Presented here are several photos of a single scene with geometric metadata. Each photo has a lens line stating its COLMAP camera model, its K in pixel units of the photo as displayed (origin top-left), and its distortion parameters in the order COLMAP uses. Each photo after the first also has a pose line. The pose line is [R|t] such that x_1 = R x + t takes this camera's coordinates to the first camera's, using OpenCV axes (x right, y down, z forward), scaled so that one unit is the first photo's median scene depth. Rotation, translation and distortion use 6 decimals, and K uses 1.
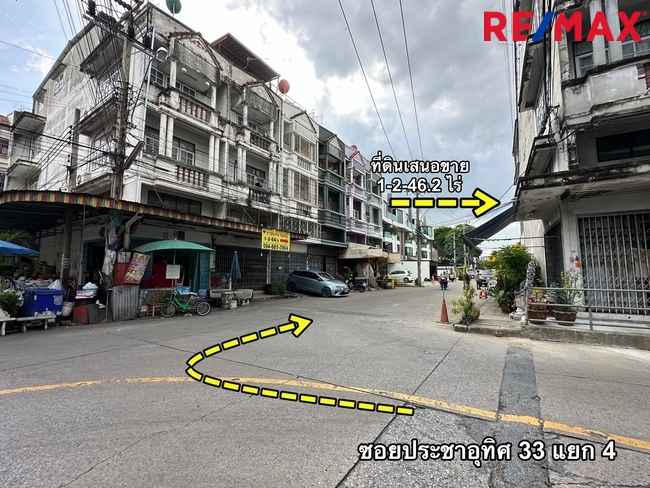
lens RADIAL K [[291.8, 0, 325.0], [0, 291.8, 244.0], [0, 0, 1]] dist [-0.002303, -0.000544]
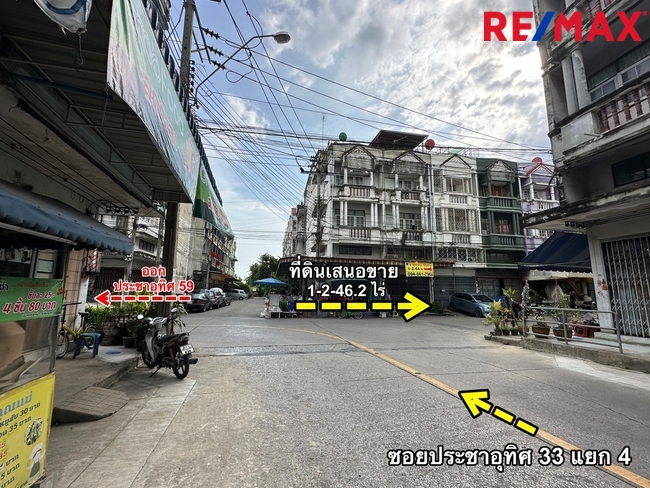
lens RADIAL K [[291.8, 0, 325.0], [0, 291.8, 244.0], [0, 0, 1]] dist [-0.002303, -0.000544]
pose [[0.697846, -0.112028, -0.707433, 0.449159], [0.058039, 0.993289, -0.100043, -0.018734], [0.713893, 0.028755, 0.699665, -0.218478]]
